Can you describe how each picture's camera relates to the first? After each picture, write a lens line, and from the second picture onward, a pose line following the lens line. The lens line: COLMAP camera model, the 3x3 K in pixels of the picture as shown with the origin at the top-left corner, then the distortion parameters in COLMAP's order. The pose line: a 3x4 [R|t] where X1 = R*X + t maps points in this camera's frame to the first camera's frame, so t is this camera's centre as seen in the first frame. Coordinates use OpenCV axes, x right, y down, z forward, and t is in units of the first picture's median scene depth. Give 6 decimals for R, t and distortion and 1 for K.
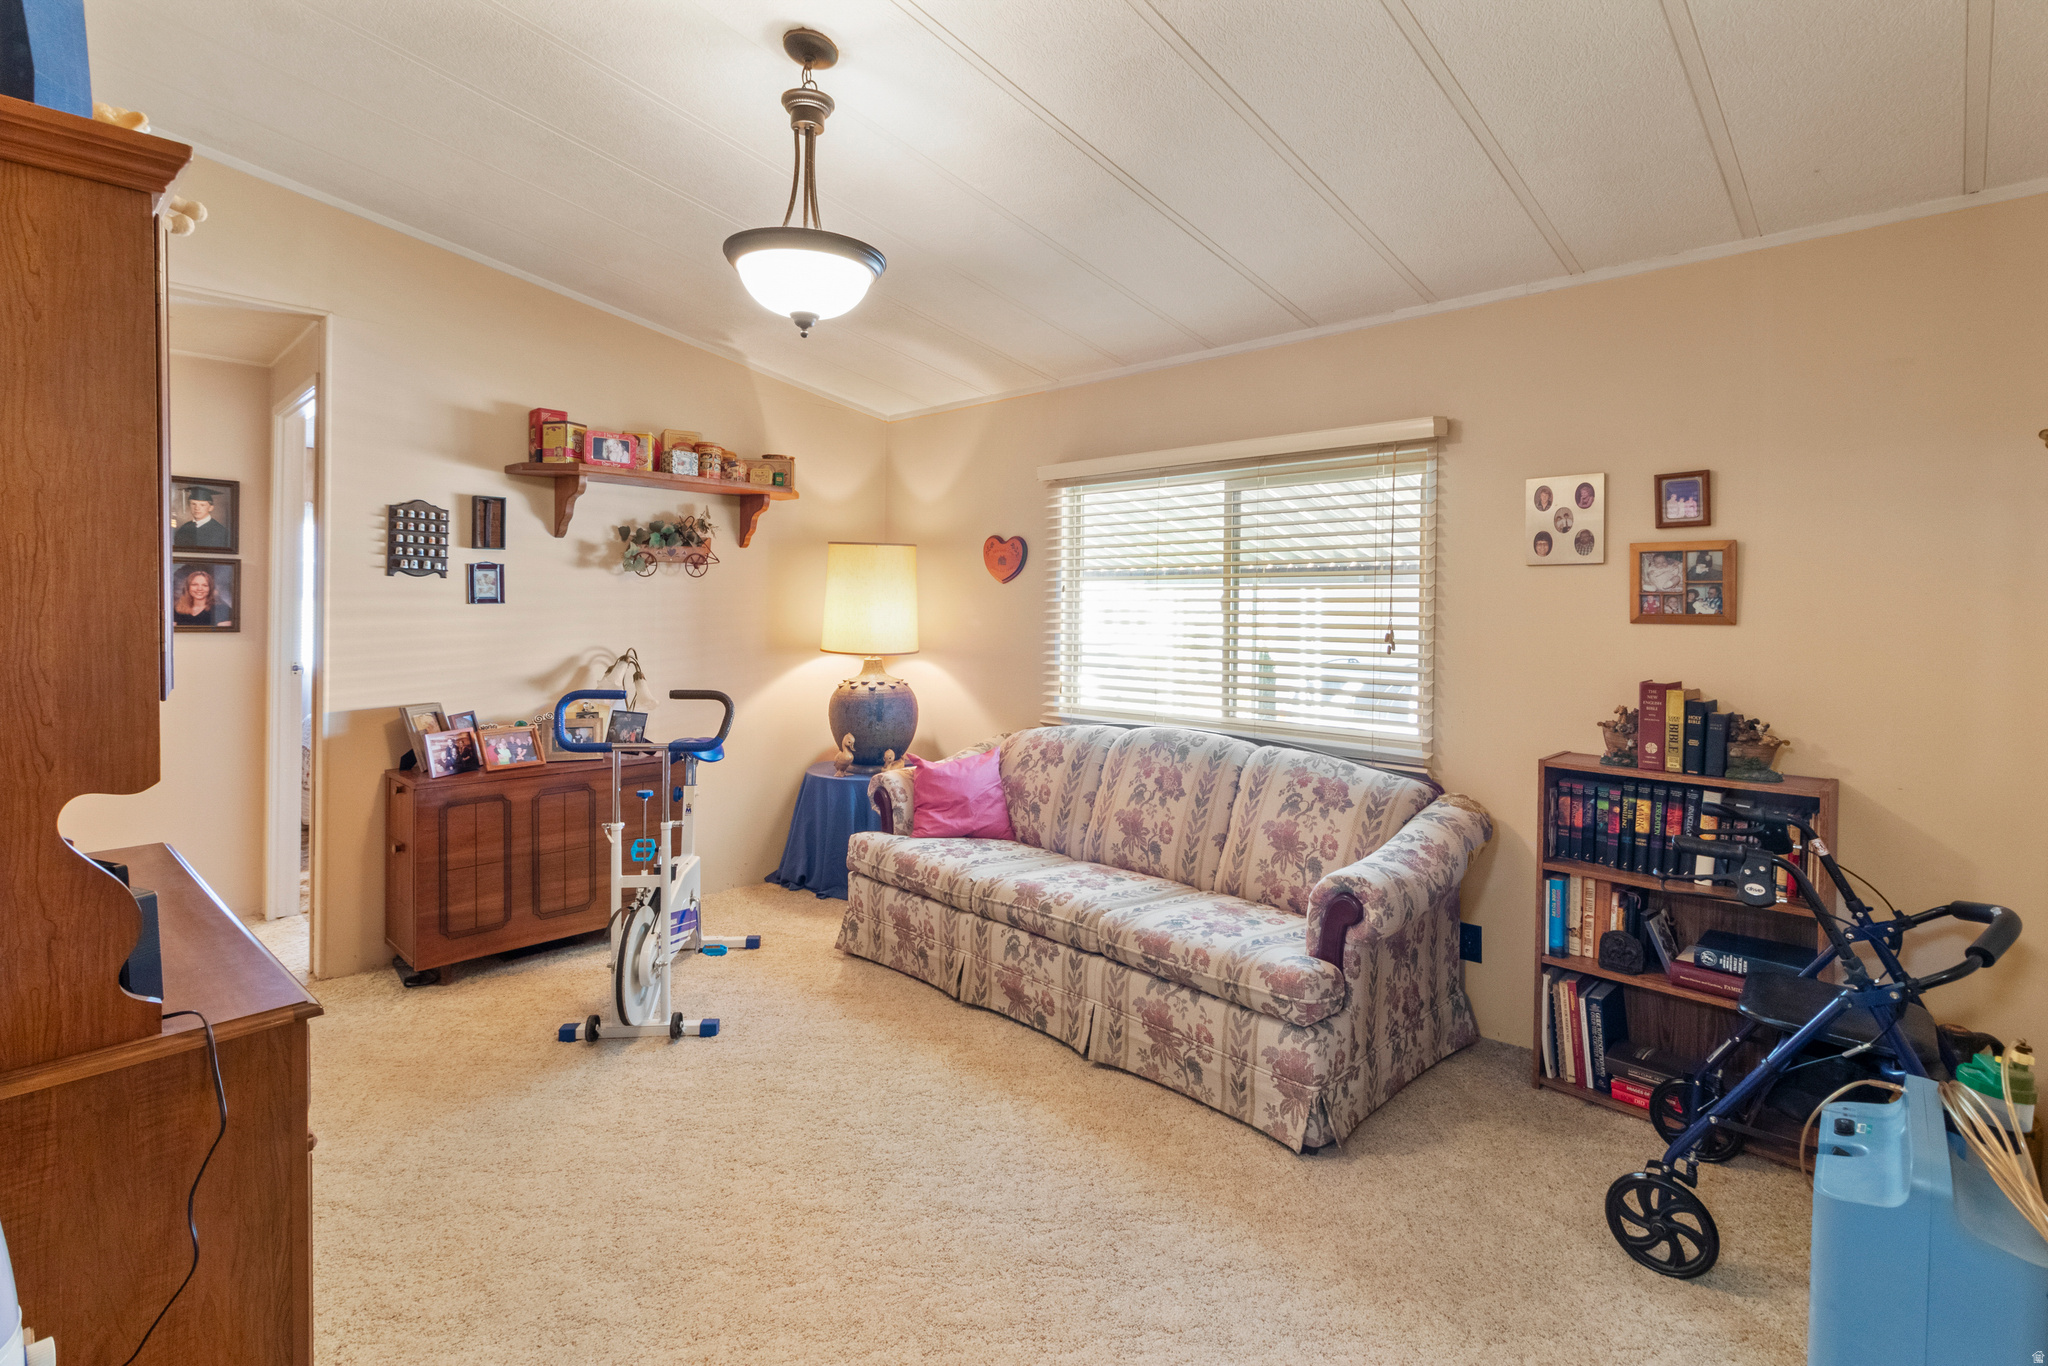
lens RADIAL K [[940.2, 0, 999.8], [0, 940.2, 617.7], [0, 0, 1]] dist [0.013274, 0.000291]
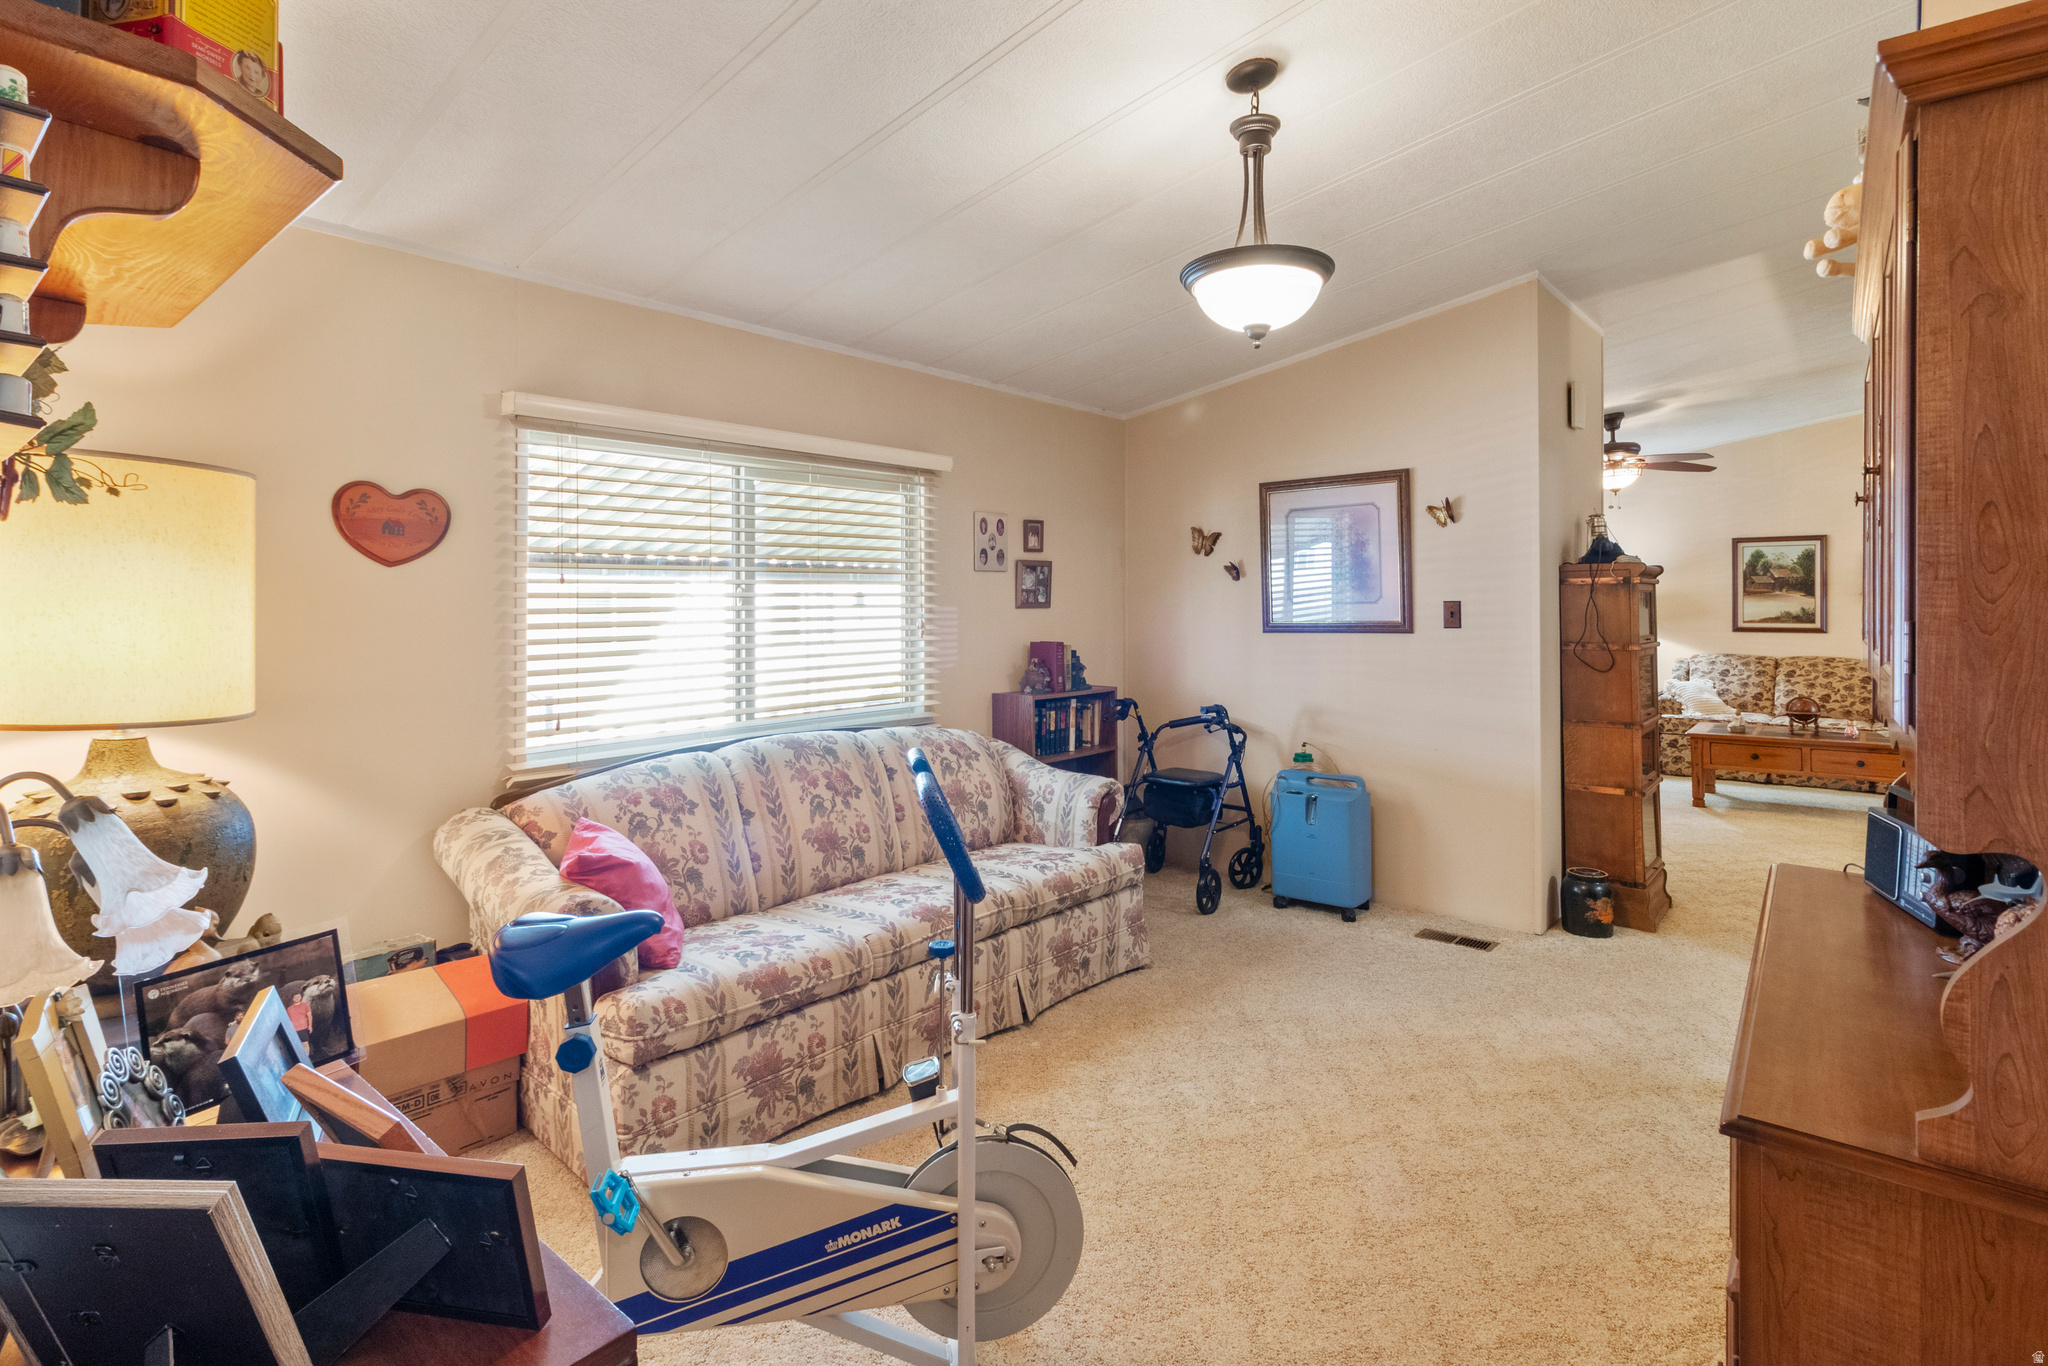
lens RADIAL K [[1003.8, 0, 1022.9], [0, 1003.8, 596.1], [0, 0, 1]] dist [-0.000685, 0.000047]
pose [[-0.052363, -0.002910, 0.998624, -0.879059], [0.020715, 0.999777, 0.004000, -0.018064], [-0.998413, 0.020896, -0.052291, 0.889212]]
